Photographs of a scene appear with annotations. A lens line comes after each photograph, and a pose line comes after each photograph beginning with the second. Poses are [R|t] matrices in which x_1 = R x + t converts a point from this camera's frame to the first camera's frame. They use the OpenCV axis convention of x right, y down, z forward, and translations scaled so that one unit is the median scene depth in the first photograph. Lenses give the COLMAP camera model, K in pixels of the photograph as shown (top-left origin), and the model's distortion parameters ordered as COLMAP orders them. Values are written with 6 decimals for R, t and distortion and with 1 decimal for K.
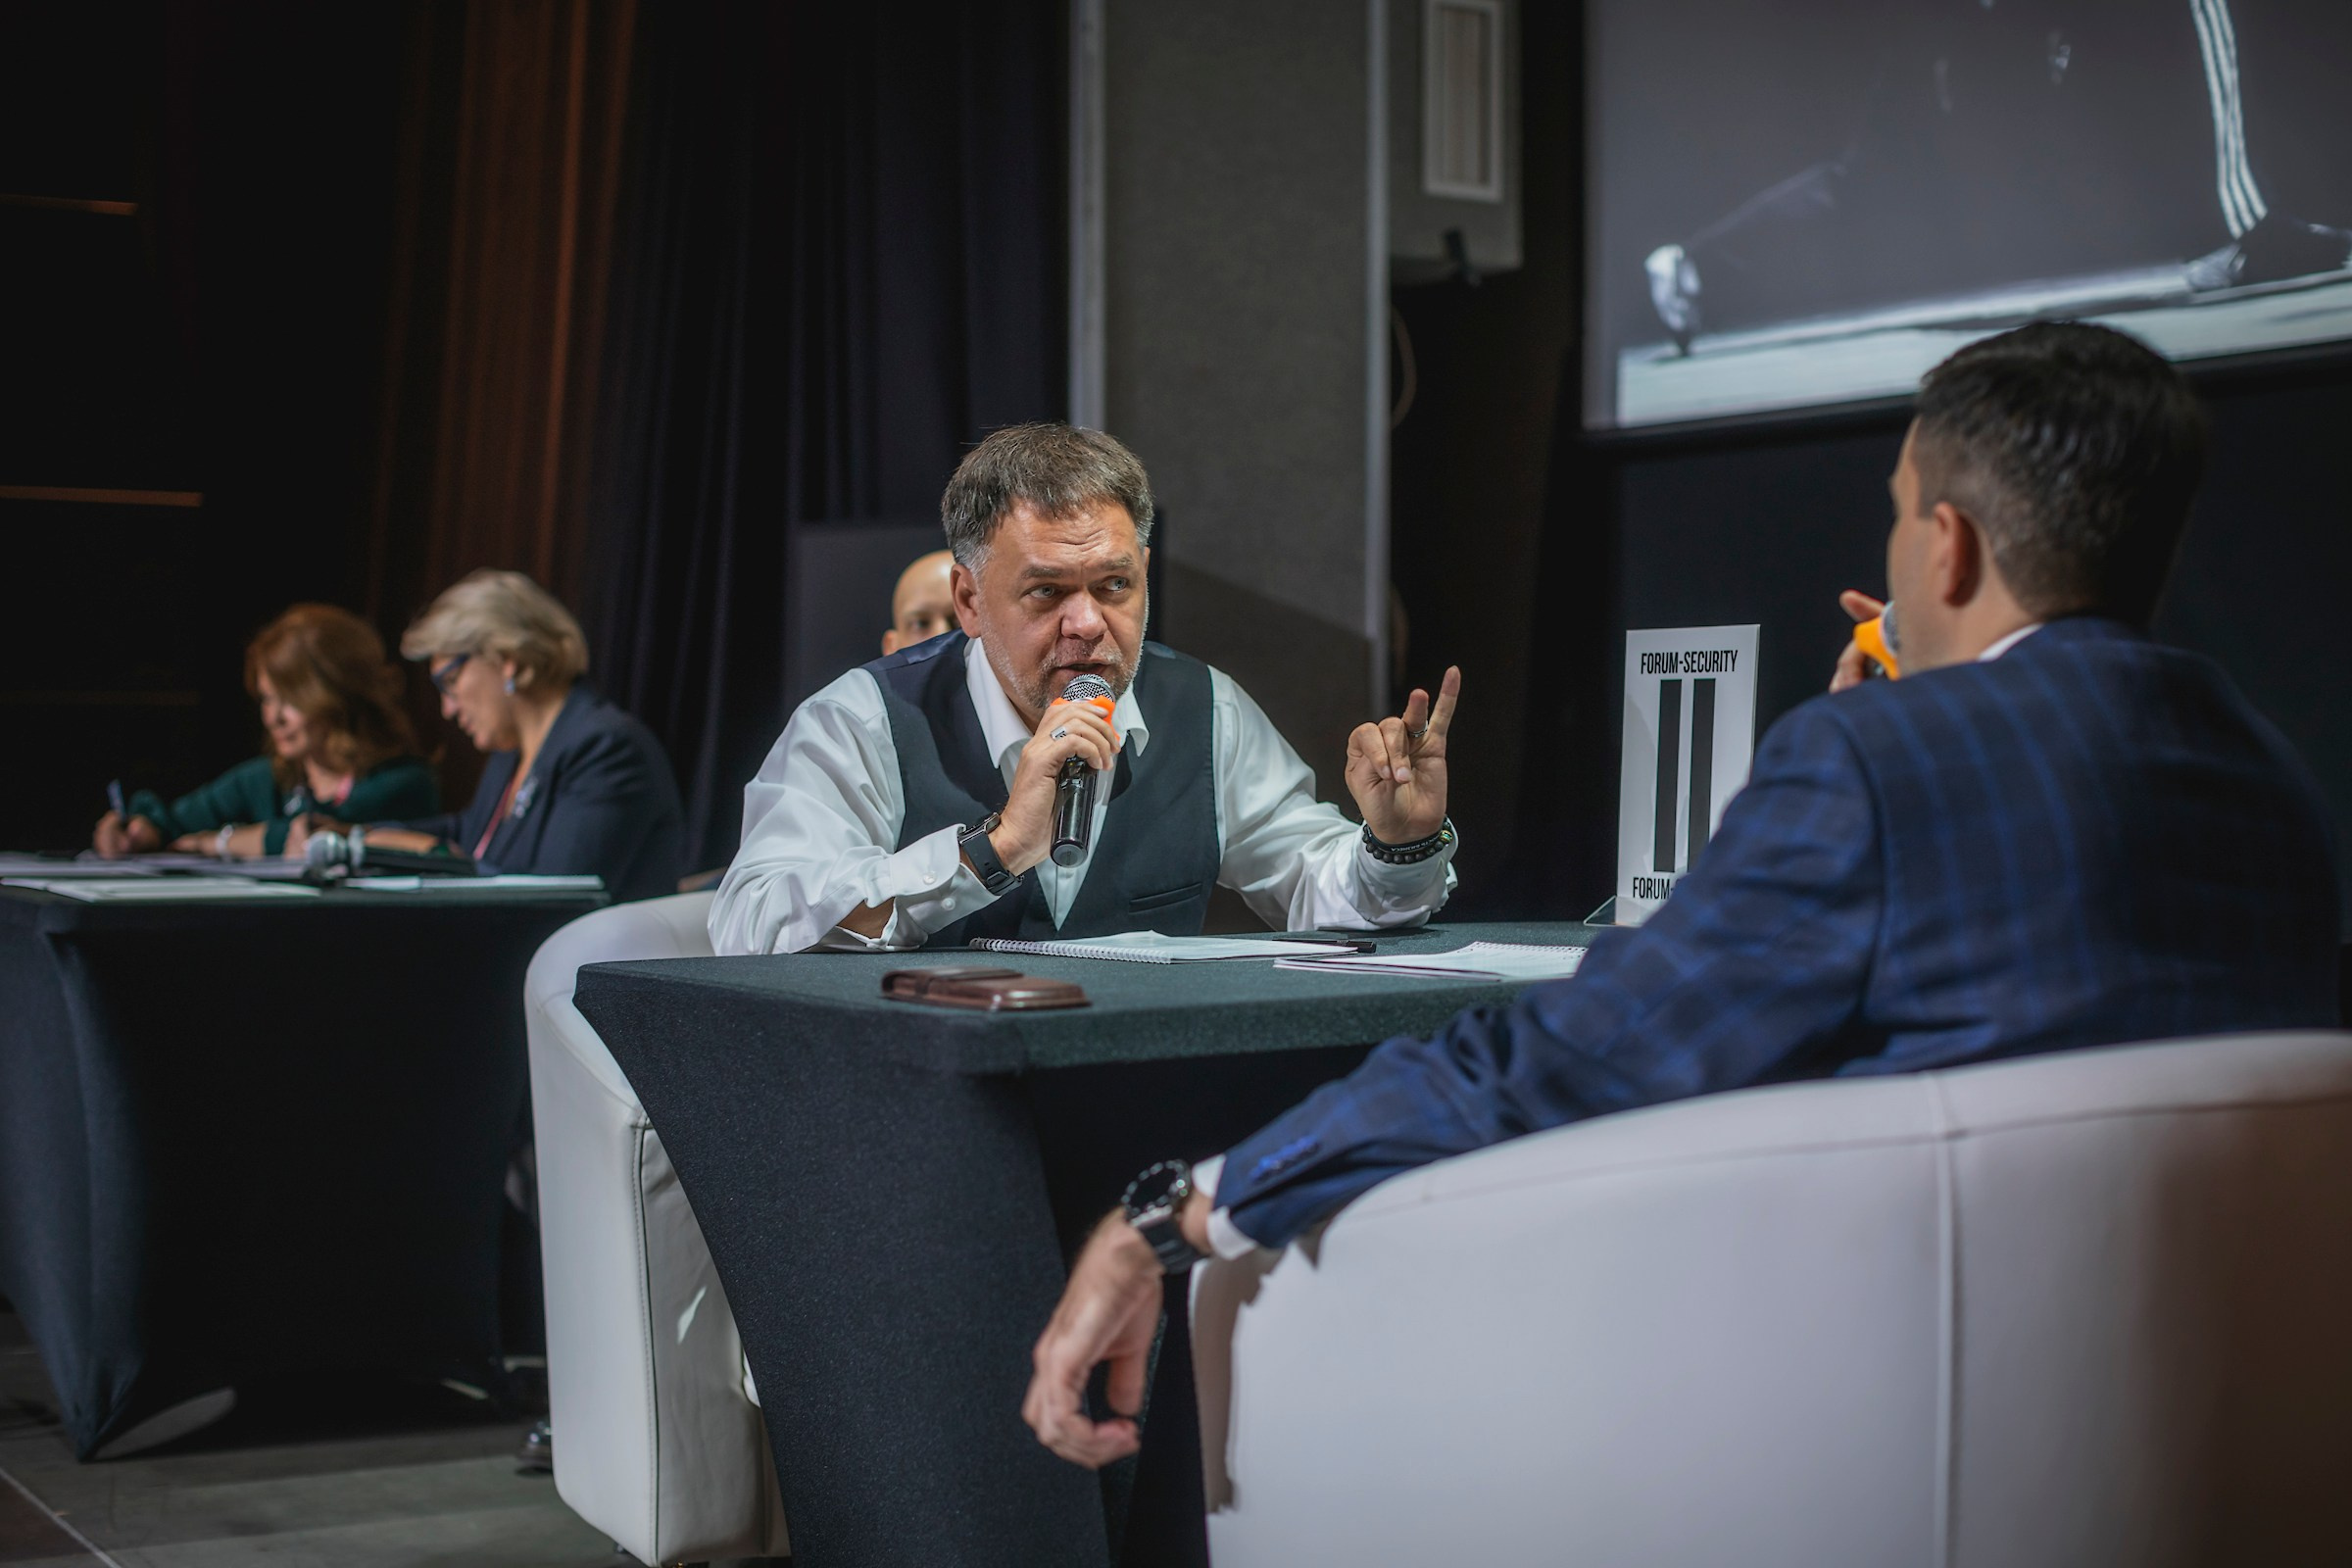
lens RADIAL K [[3619.5, 0, 1081.2], [0, 3619.5, 739.8], [0, 0, 1]] dist [-0.181670, 0.358022]
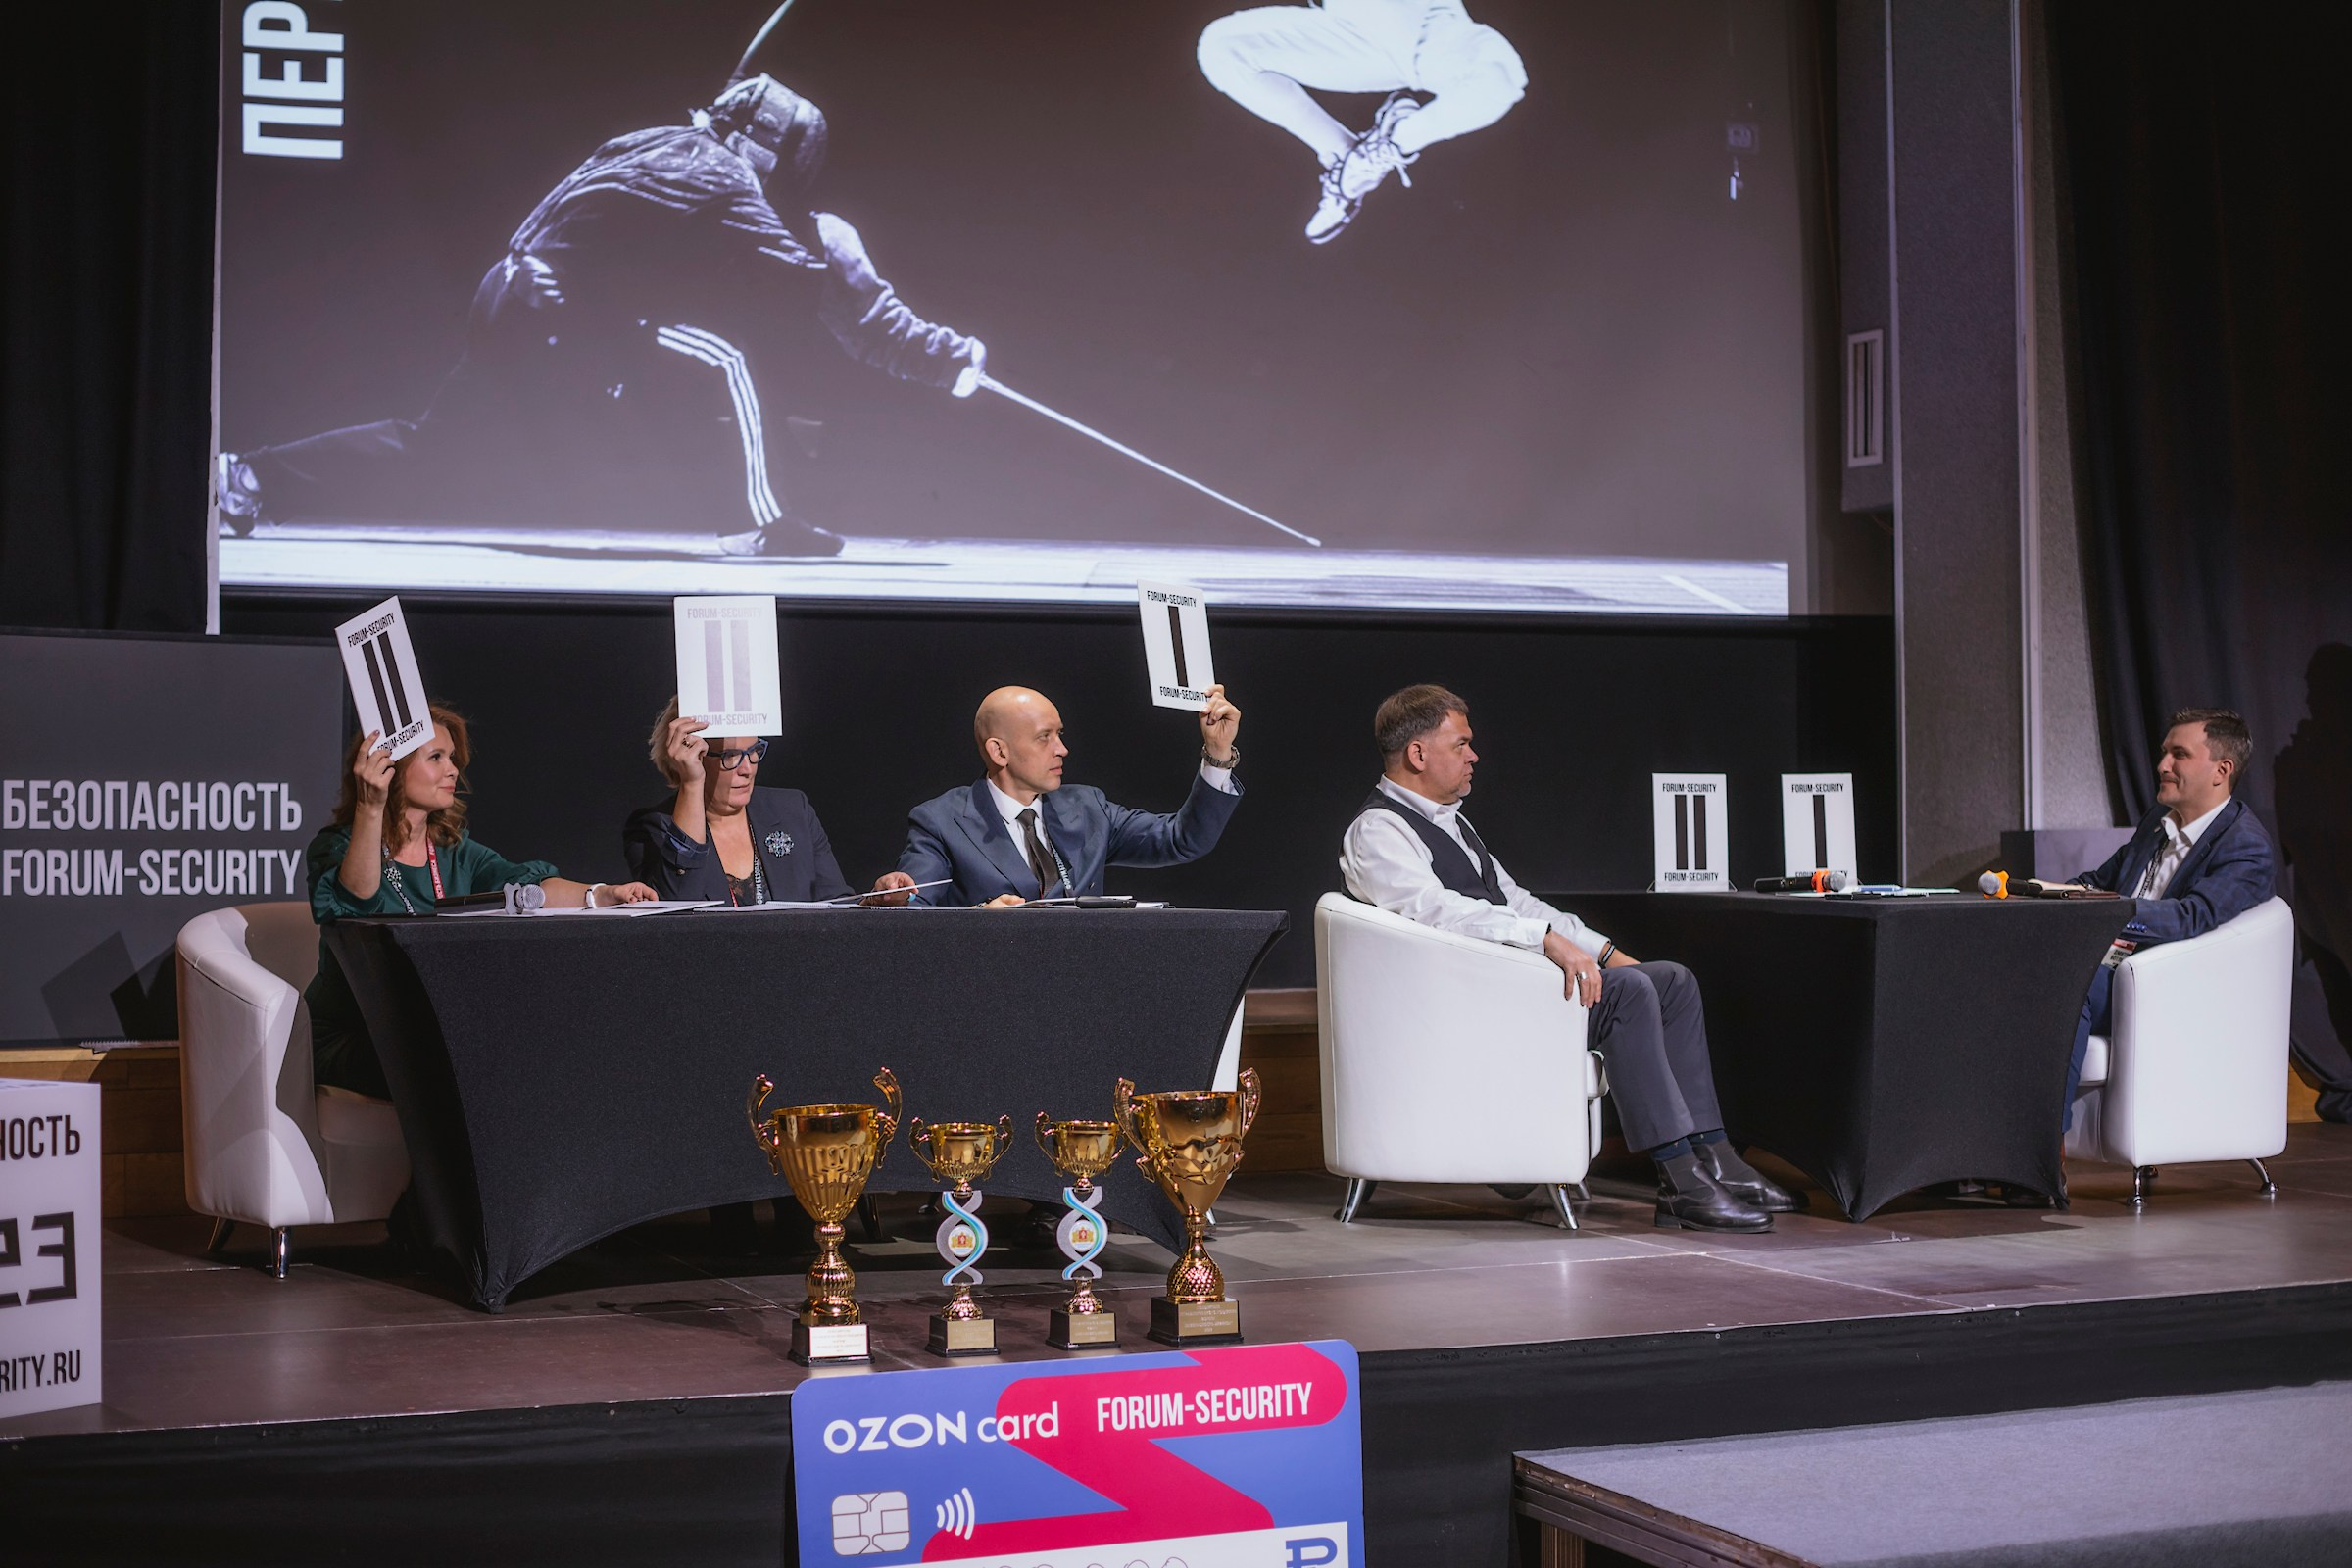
lens RADIAL K [[3435.6, 0, 1176.0], [0, 3435.6, 784.0], [0, 0, 1]] dist [-0.164723, 0.257566]
pose [[0.155703, 0.017483, 0.987649, -2.265255], [-0.002789, 0.999847, -0.017259, 0.018578], [-0.987800, -0.000067, 0.155728, 0.973401]]
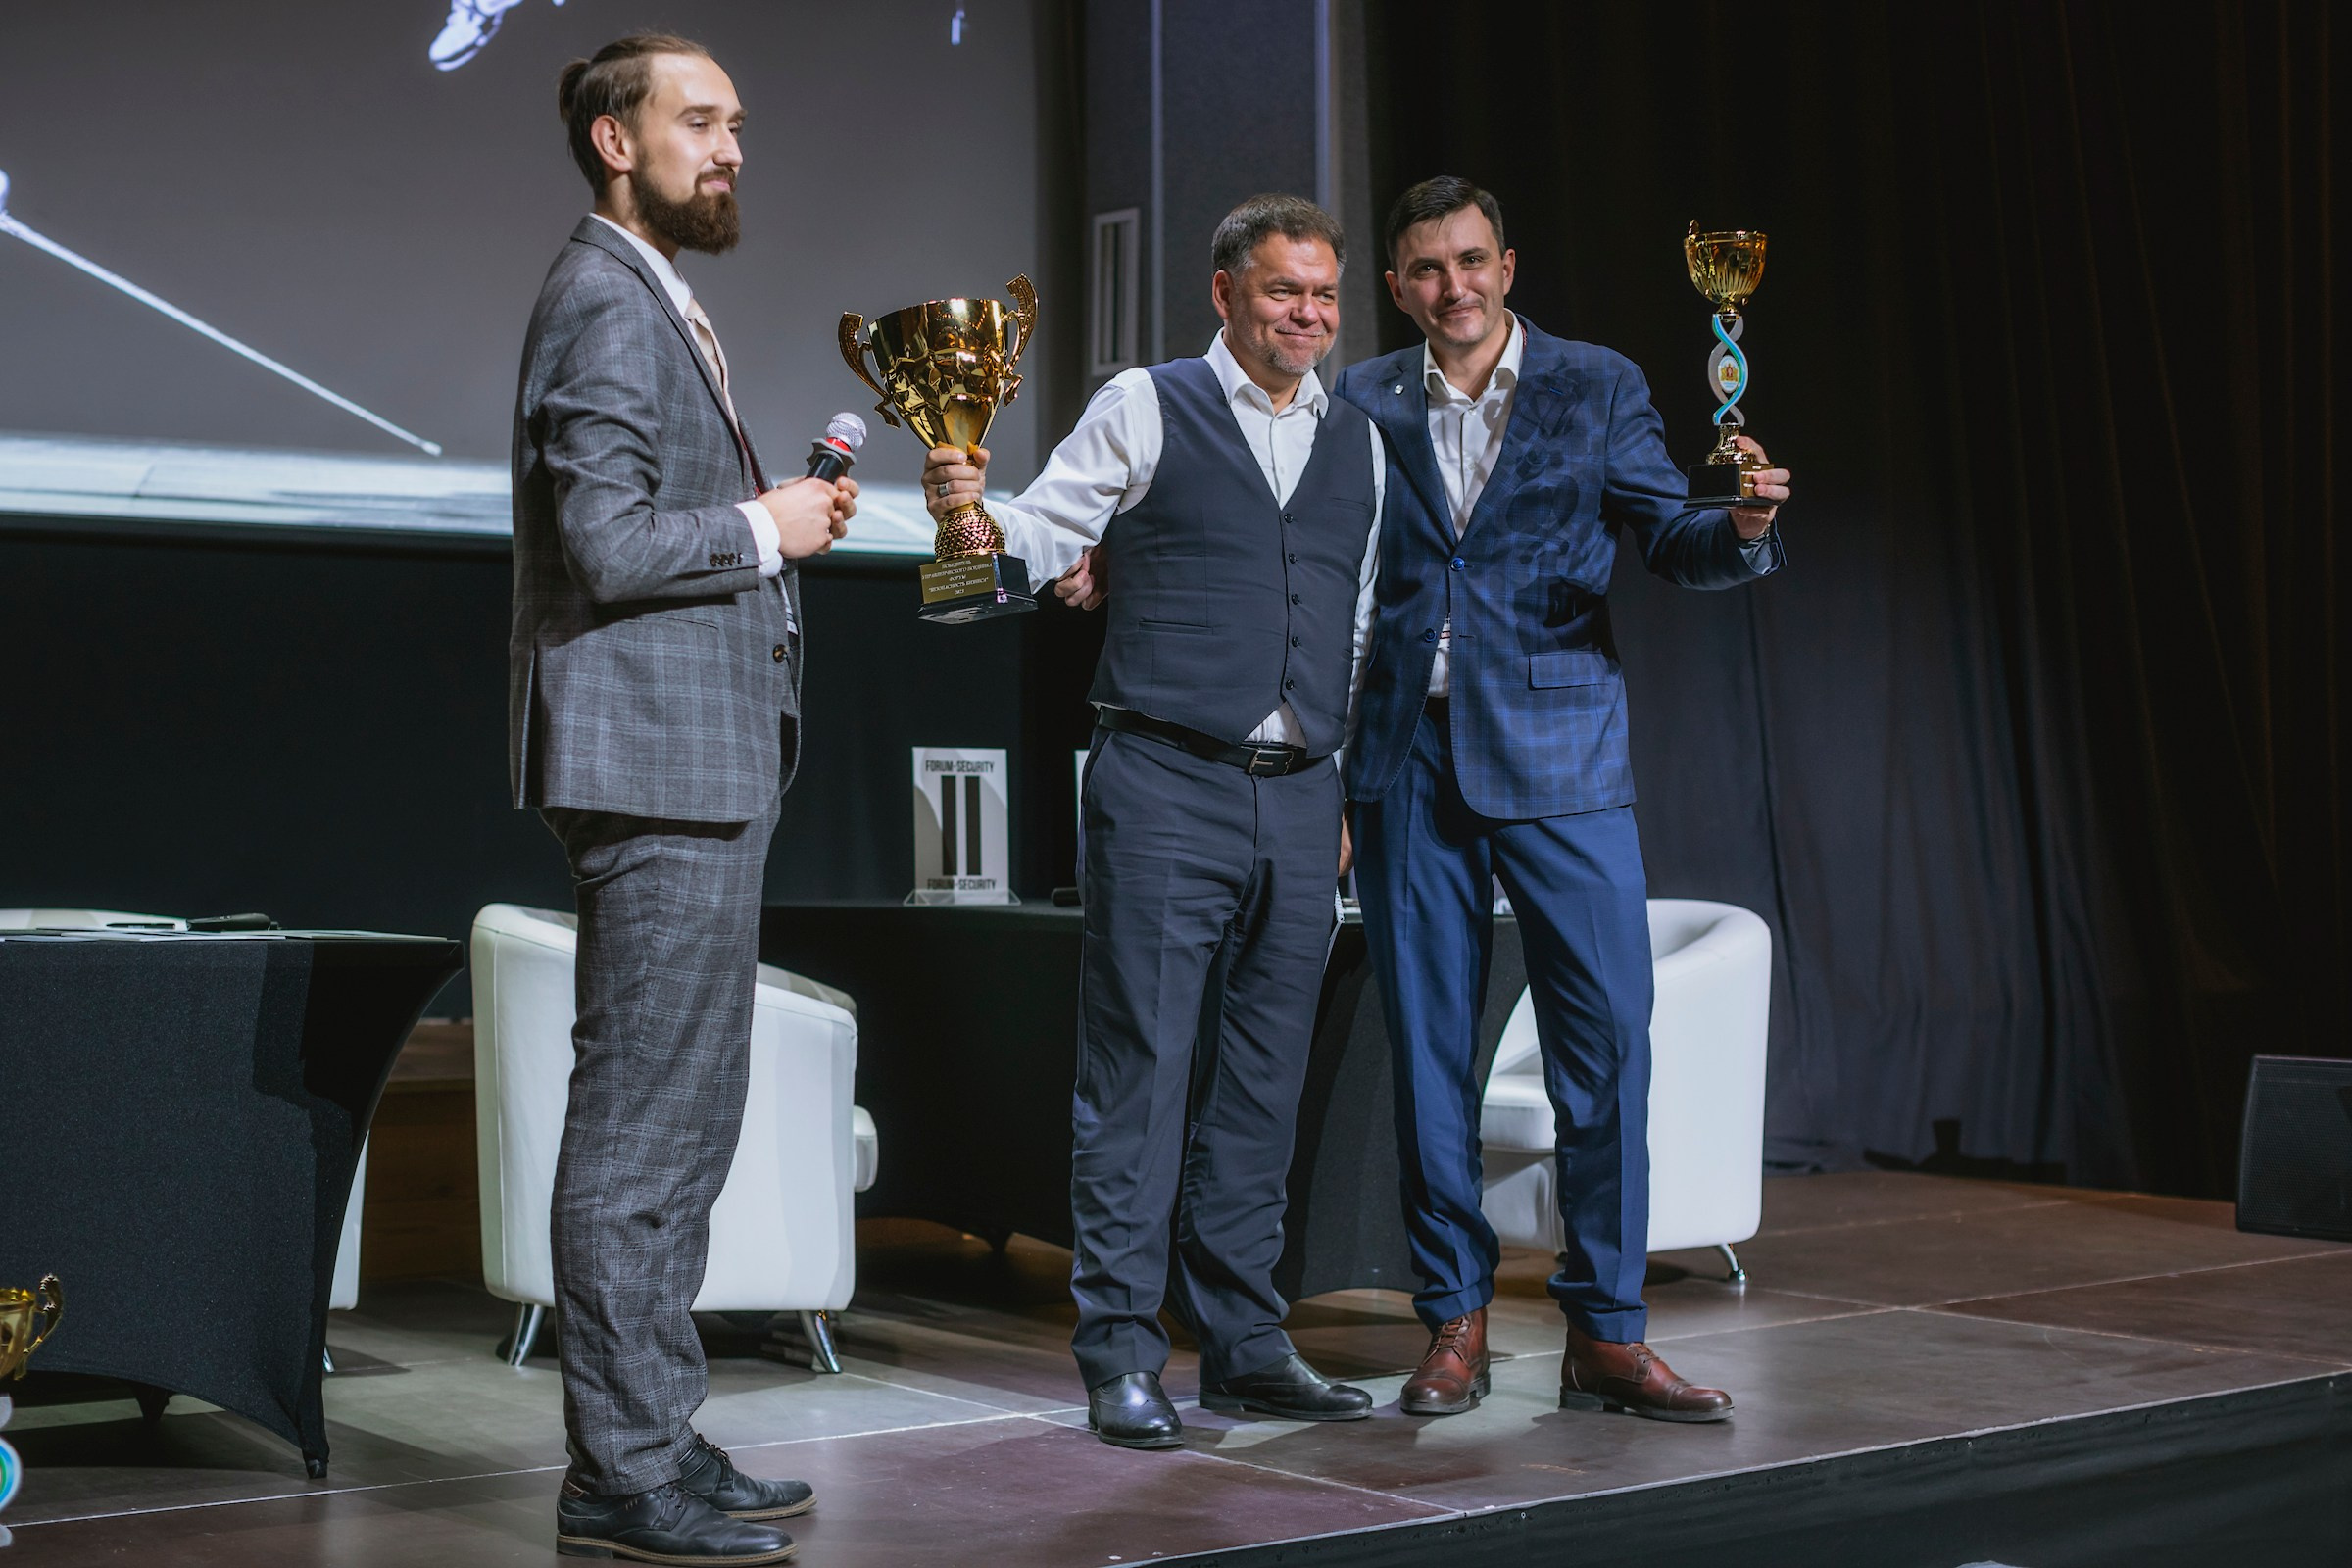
lens RADIAL K [[3619.5, 0, 1081.2], [0, 3619.5, 739.8], [0, 0, 1]] dist [-0.181670, 0.358022]
pose [[-0.086687, 0.024705, 0.995929, -1.753282], [-0.008443, 0.999638, -0.025532, 0.012993], [-0.996200, -0.010622, -0.086447, 1.093699]]
